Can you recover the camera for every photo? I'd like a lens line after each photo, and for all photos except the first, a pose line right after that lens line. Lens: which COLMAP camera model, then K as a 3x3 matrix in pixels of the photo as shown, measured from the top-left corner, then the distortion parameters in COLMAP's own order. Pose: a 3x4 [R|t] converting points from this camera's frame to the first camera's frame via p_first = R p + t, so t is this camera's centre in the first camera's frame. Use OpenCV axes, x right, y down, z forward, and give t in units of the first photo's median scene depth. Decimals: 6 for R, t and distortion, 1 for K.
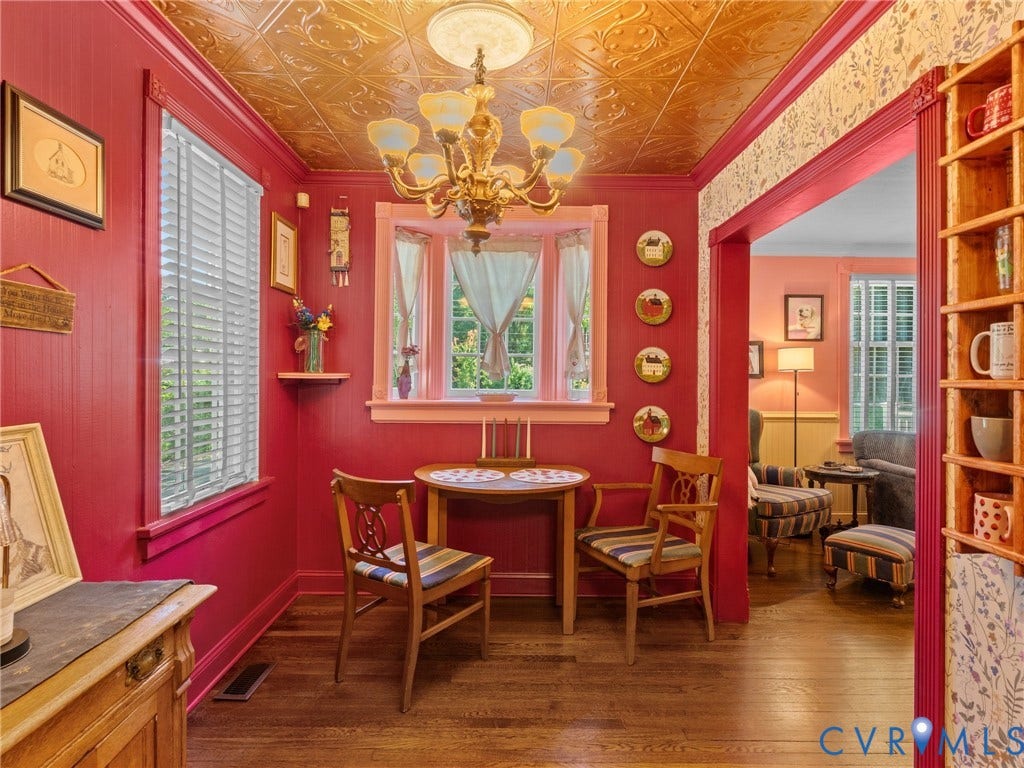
lens RADIAL K [[532.5, 0, 512.0], [0, 532.5, 384.0], [0, 0, 1]] dist [-0.001279, 0.000116]
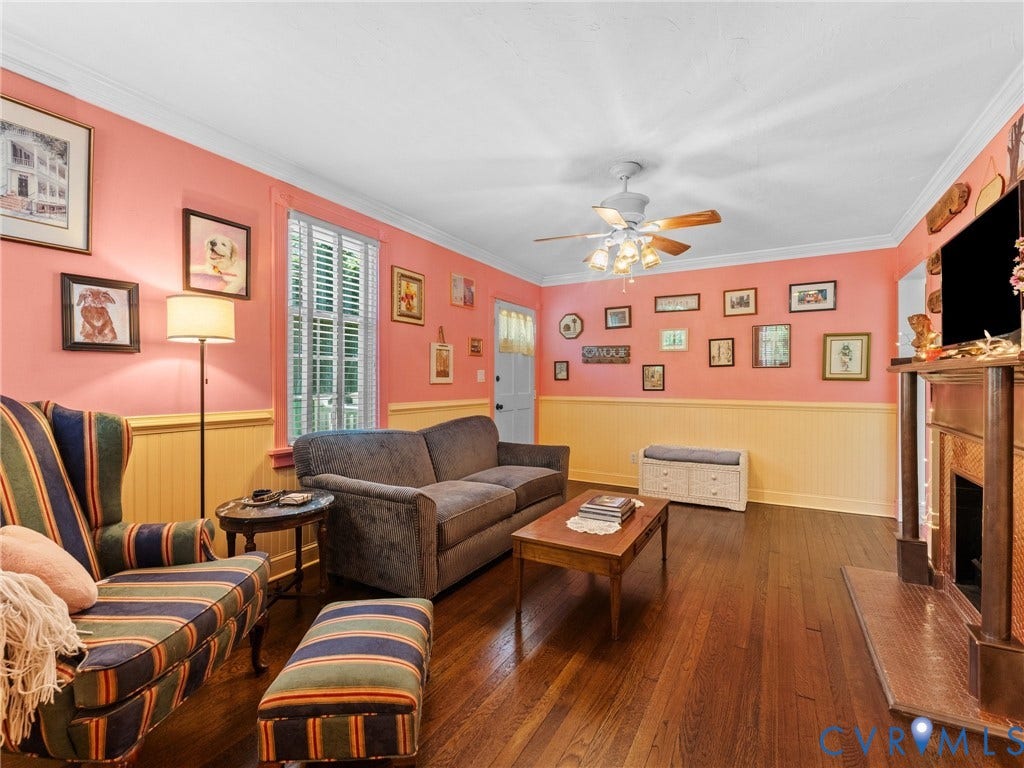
lens RADIAL K [[466.8, 0, 510.1], [0, 466.8, 377.5], [0, 0, 1]] dist [-0.002018, -0.000208]
pose [[0.506317, 0.003689, 0.862339, 0.259462], [0.011513, 0.999873, -0.011037, 0.022821], [-0.862271, 0.015516, 0.506210, 0.447330]]
